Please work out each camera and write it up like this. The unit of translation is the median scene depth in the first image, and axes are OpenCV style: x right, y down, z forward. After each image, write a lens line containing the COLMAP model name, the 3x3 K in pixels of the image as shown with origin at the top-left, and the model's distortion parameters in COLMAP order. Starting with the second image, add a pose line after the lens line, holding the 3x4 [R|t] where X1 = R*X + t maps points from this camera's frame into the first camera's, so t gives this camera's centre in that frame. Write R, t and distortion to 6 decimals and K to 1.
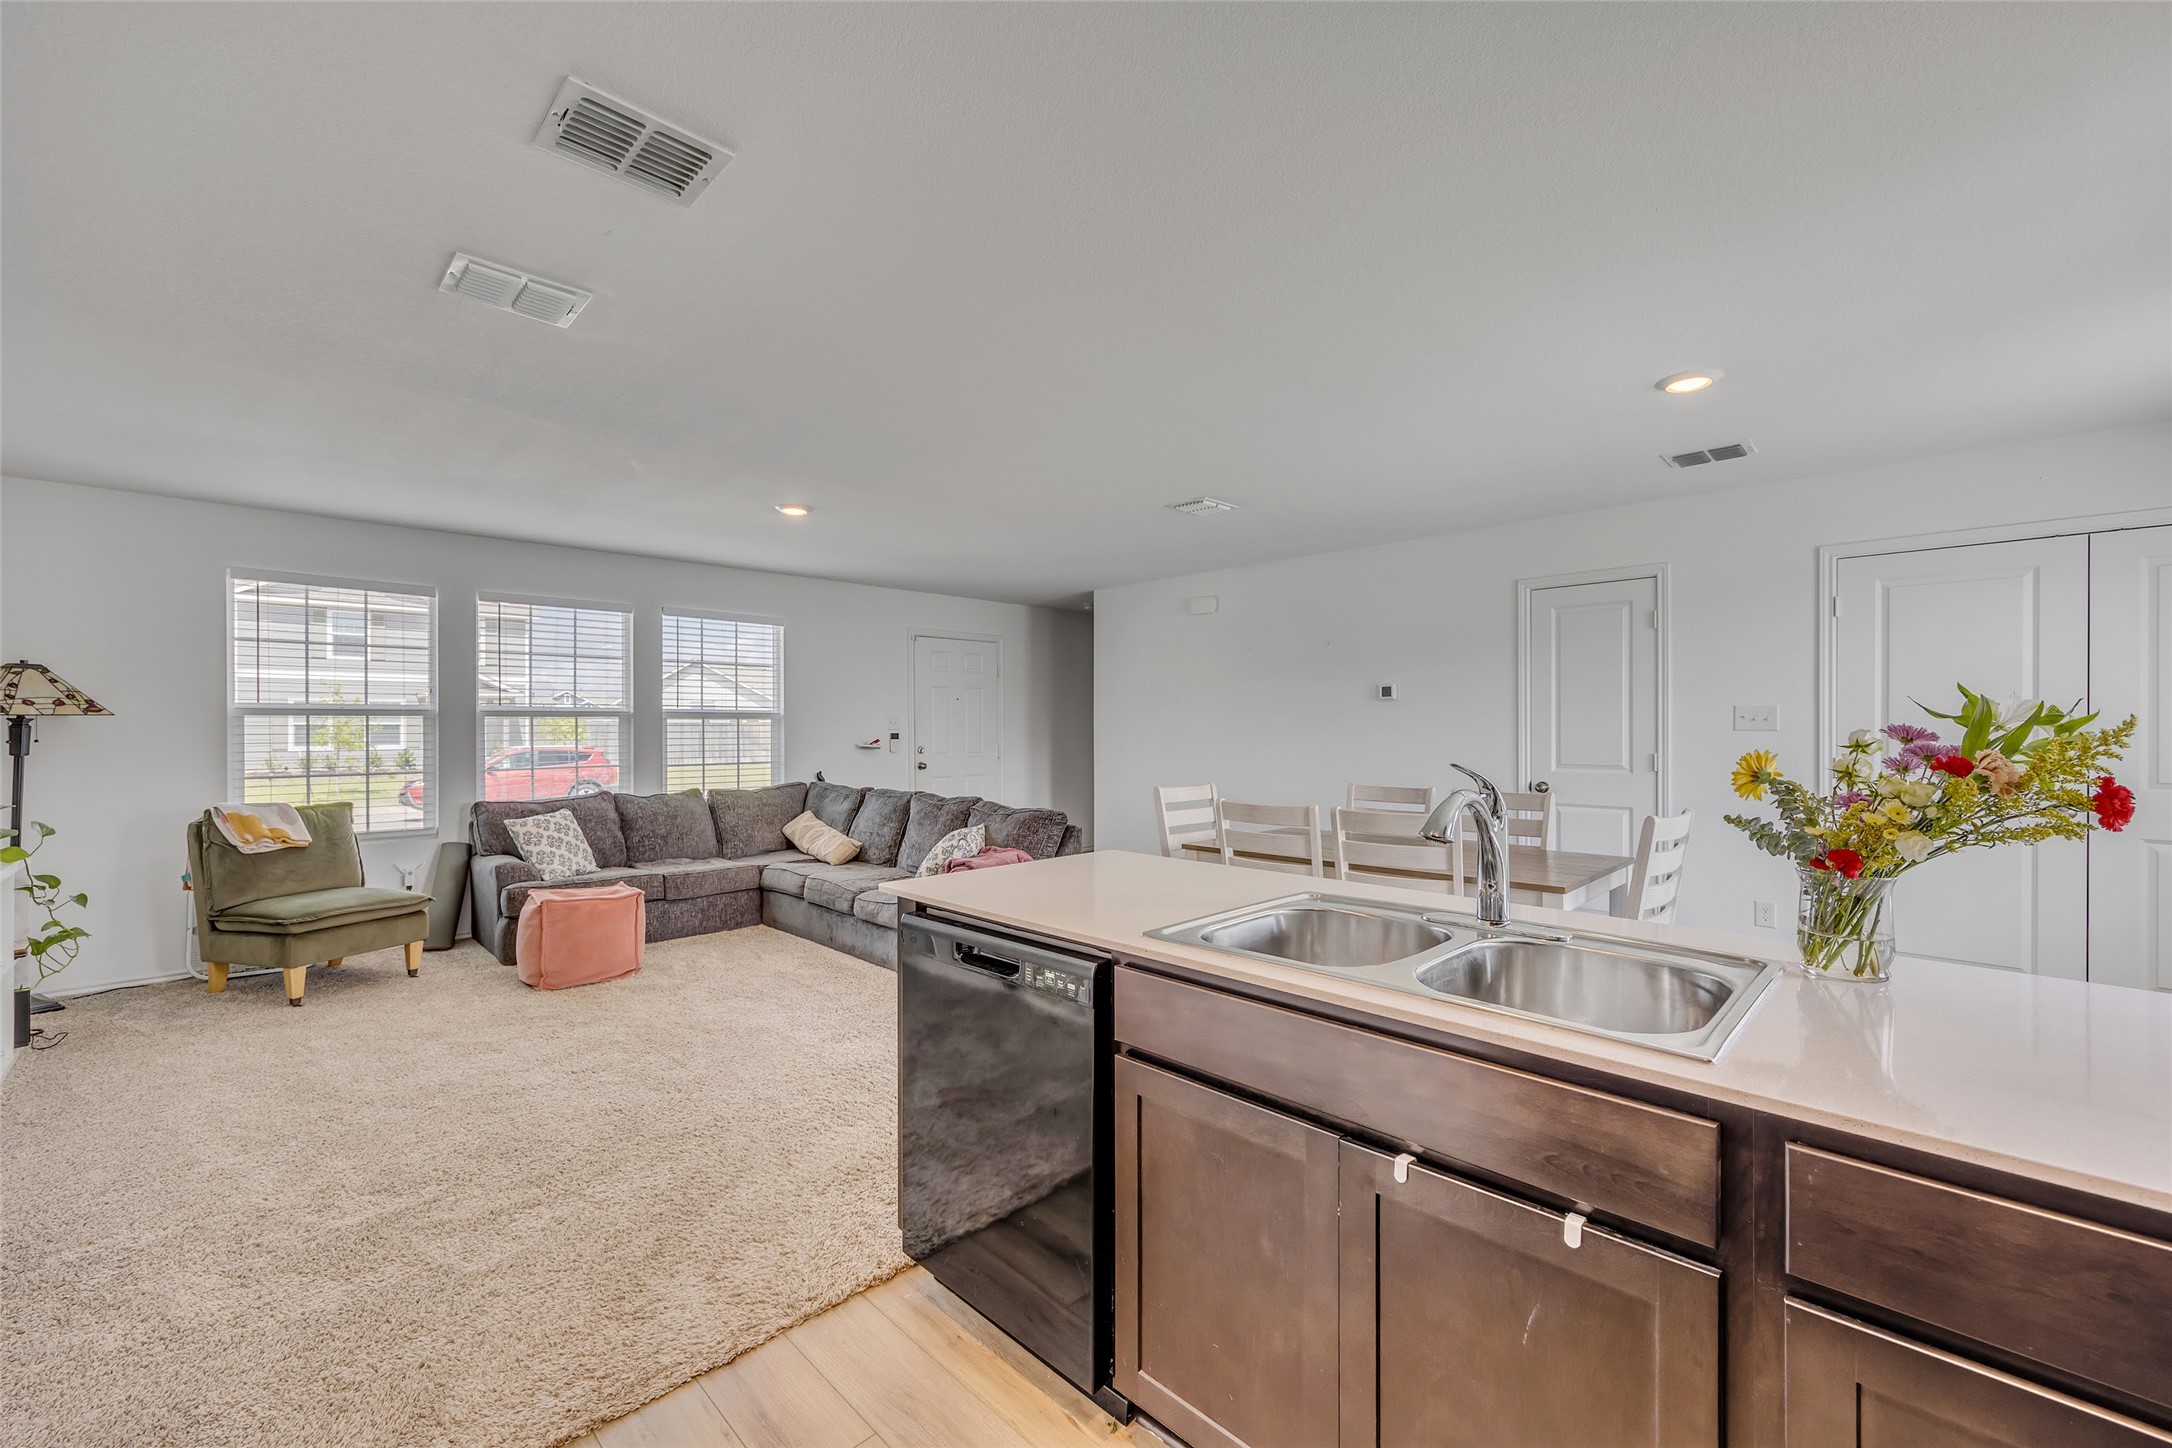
lens RADIAL K [[865.1, 0, 1088.7], [0, 865.1, 727.2], [0, 0, 1]] dist [0.002427, 0.000300]
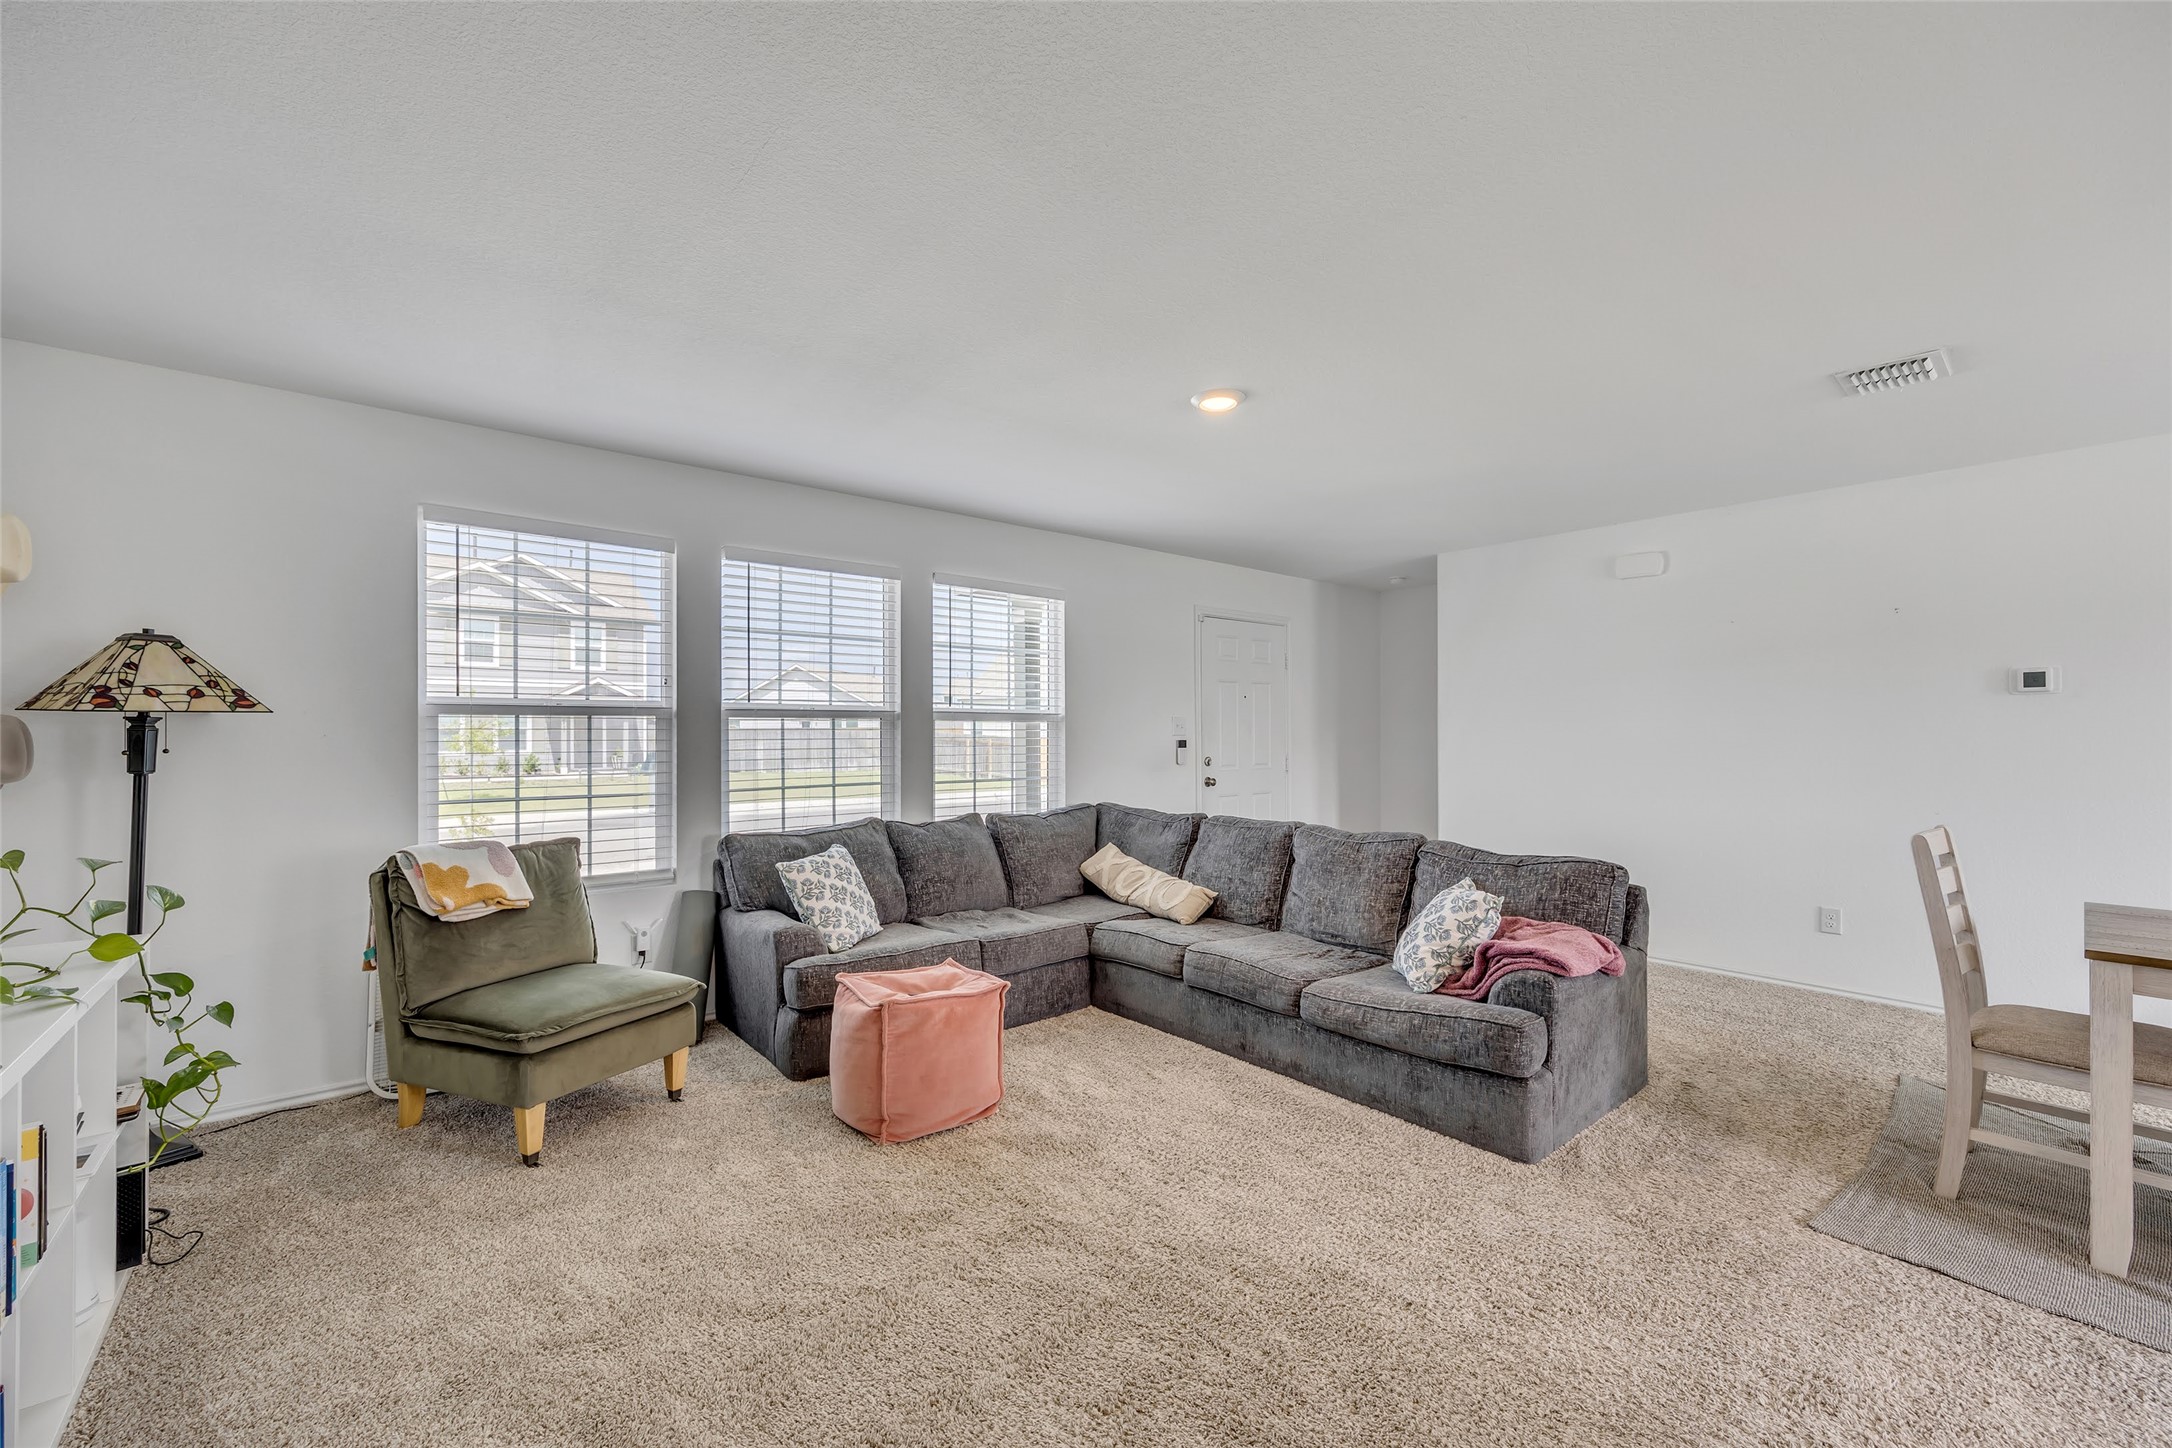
lens RADIAL K [[865.1, 0, 1088.8], [0, 865.1, 732.7], [0, 0, 1]] dist [0.002427, 0.000300]
pose [[0.996463, 0.001684, -0.084017, -0.376584], [-0.001685, 0.999999, 0.000066, 0.000537], [0.084017, 0.000076, 0.996464, 0.331780]]
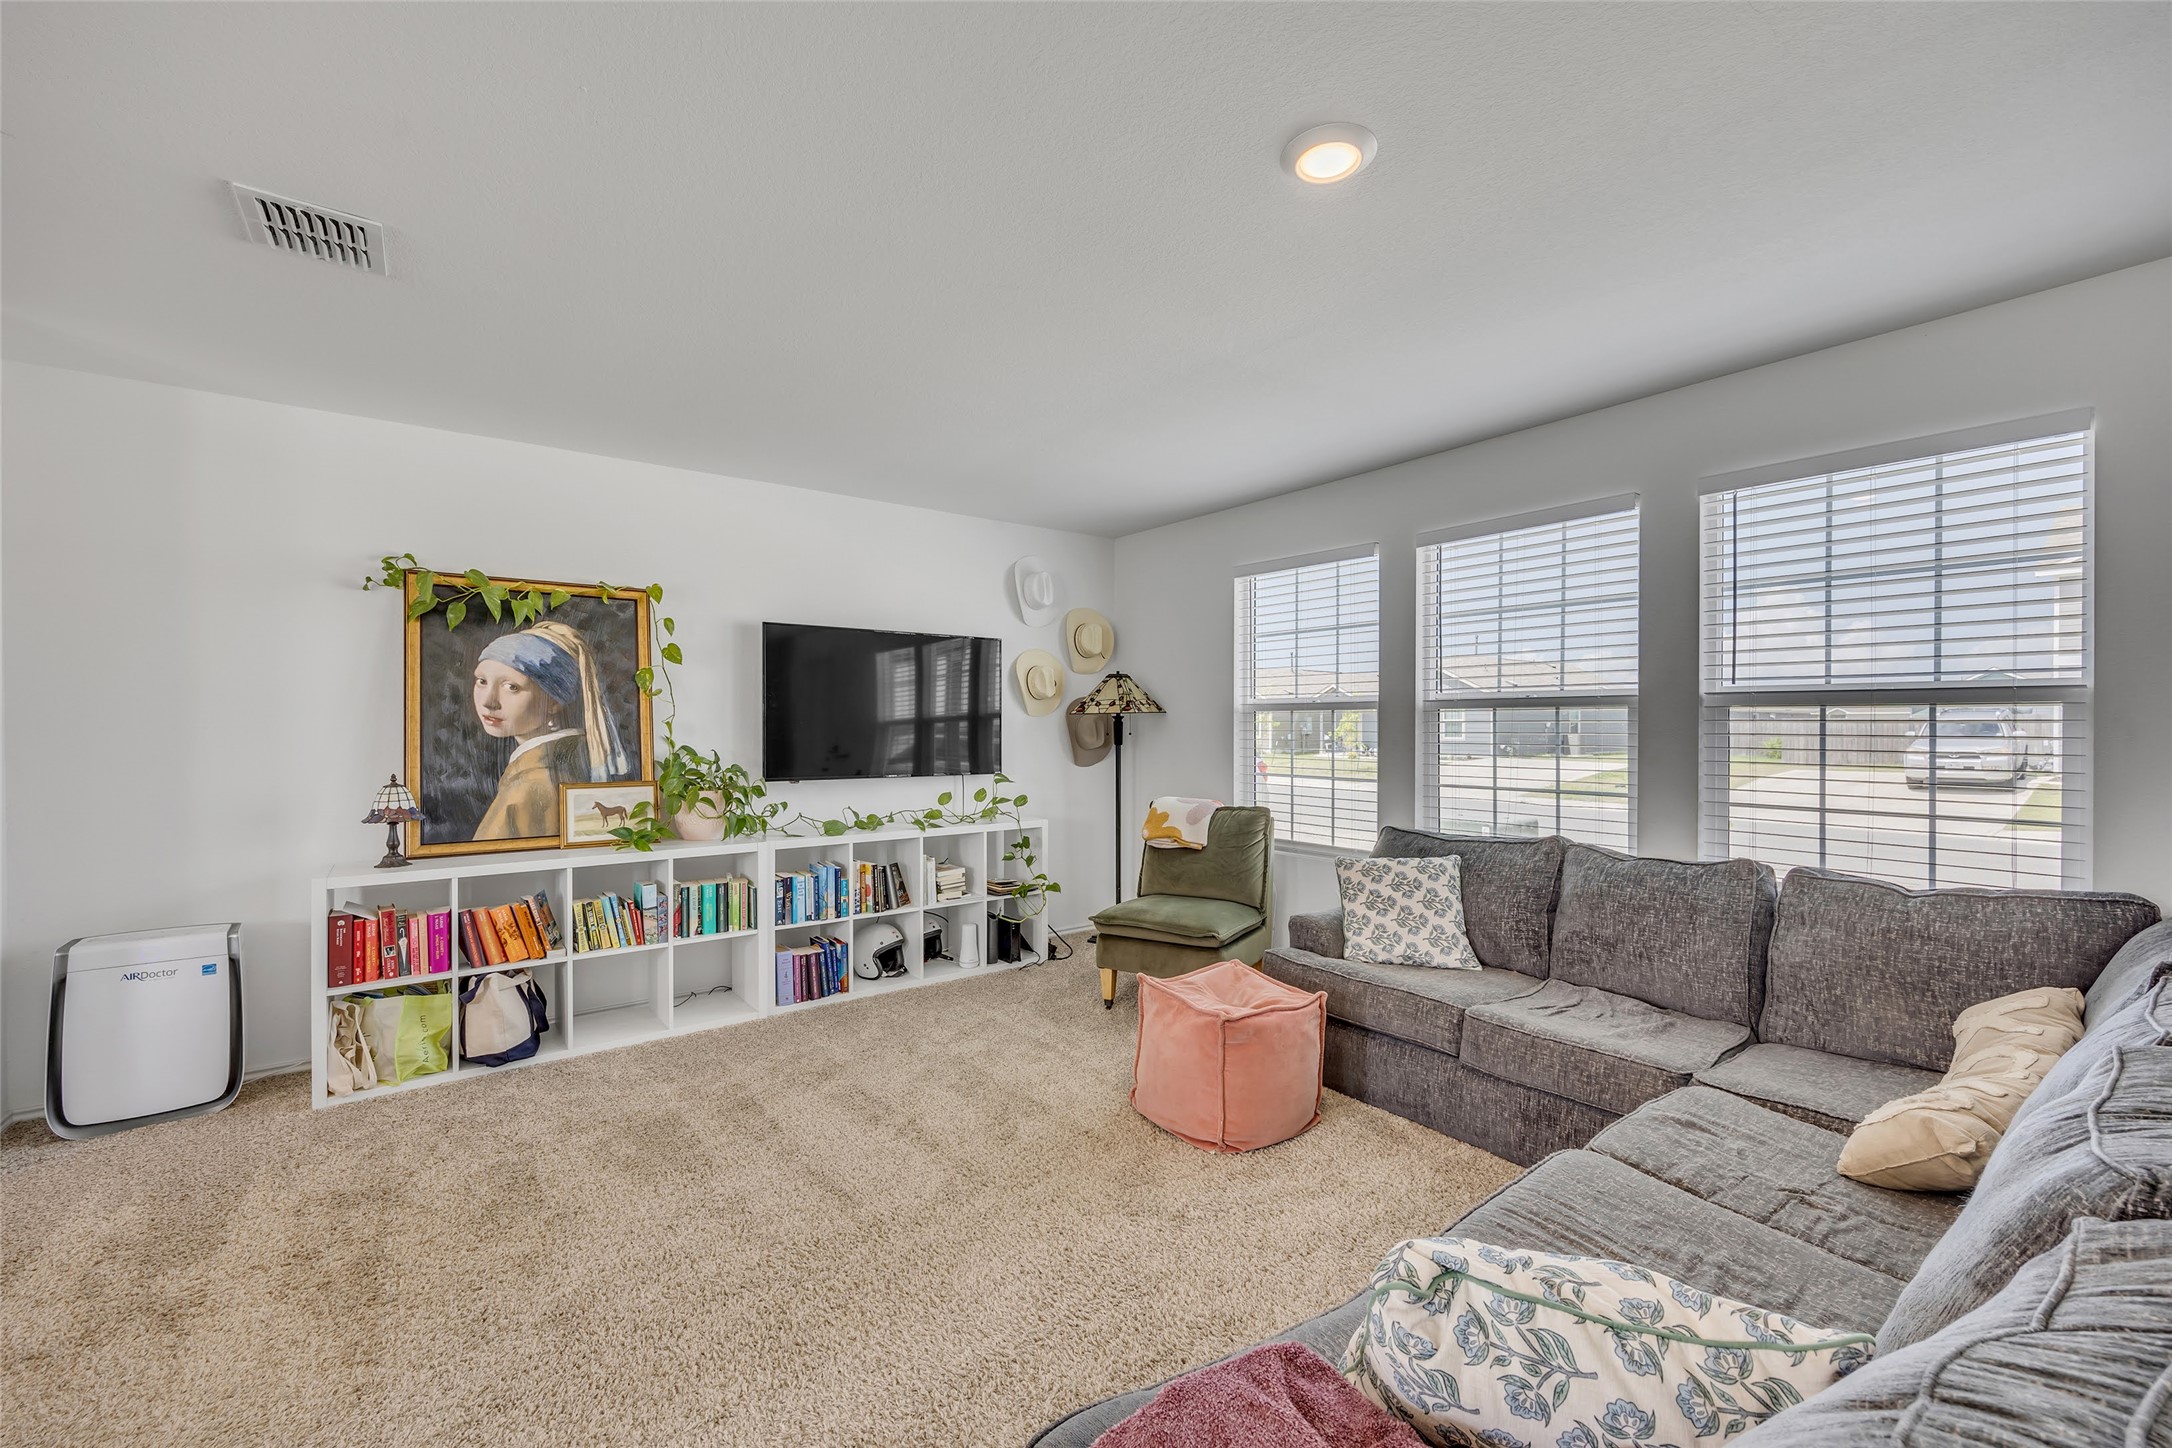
lens RADIAL K [[865.1, 0, 1088.2], [0, 865.1, 724.8], [0, 0, 1]] dist [0.002427, 0.000300]
pose [[-0.136648, 0.002950, -0.990615, 0.053420], [0.000510, 0.999996, 0.002907, -0.001815], [0.990620, -0.000108, -0.136649, 0.930334]]
